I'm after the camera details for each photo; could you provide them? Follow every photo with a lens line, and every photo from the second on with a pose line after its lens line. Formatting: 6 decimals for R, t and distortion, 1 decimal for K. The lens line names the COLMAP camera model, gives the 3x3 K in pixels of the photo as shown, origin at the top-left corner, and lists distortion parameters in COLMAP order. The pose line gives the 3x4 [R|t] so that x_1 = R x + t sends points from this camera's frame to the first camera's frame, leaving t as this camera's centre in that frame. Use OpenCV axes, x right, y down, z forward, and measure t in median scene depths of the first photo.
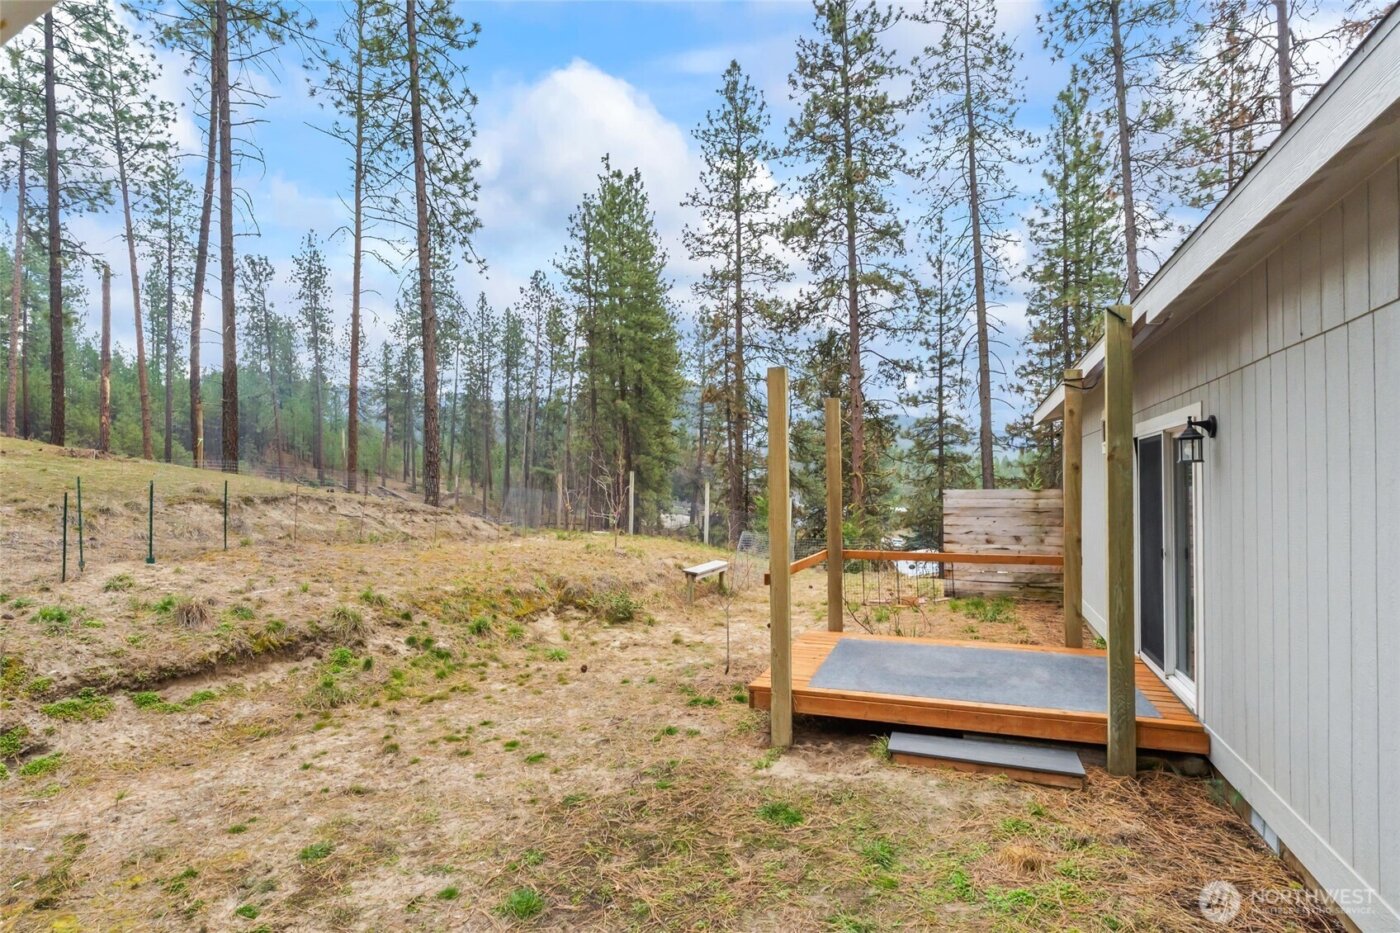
lens RADIAL K [[736.5, 0, 684.0], [0, 736.5, 494.7], [0, 0, 1]] dist [-0.000739, 0.001064]
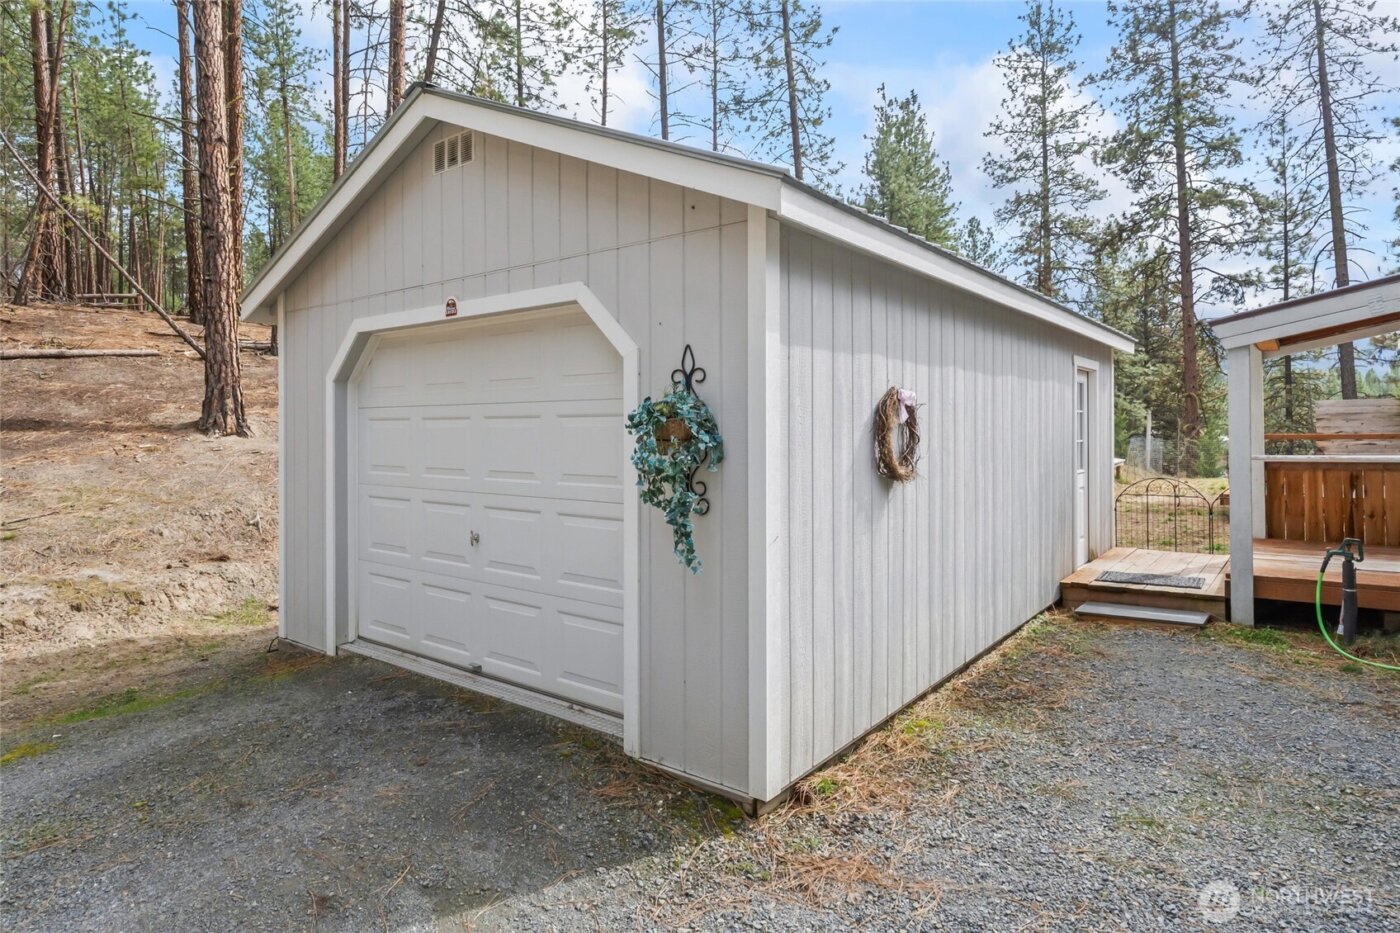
lens RADIAL K [[831.4, 0, 660.0], [0, 831.4, 427.5], [0, 0, 1]] dist [0.010399, -0.011913]
pose [[0.957581, -0.013267, -0.287859, -0.115922], [0.012250, 0.999911, -0.005333, 0.012978], [0.287904, 0.001580, 0.957658, -0.253454]]
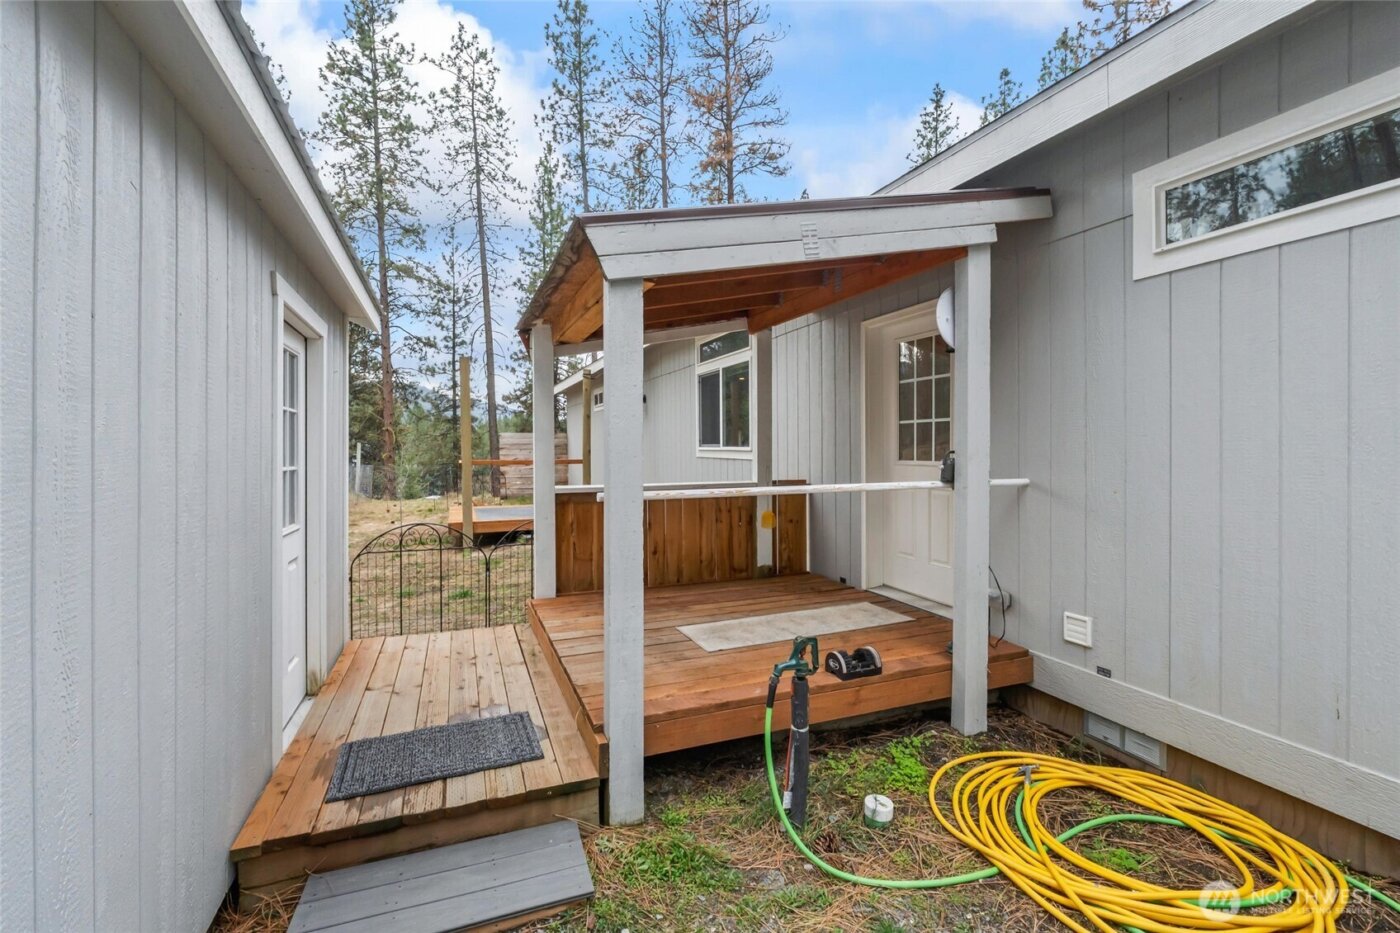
lens RADIAL K [[636.7, 0, 717.9], [0, 636.7, 467.8], [0, 0, 1]] dist [-0.011358, 0.001415]
pose [[0.719038, -0.014345, 0.694823, -0.089558], [0.001209, 0.999811, 0.019391, 0.015301], [-0.694970, -0.013103, 0.718919, -0.105491]]
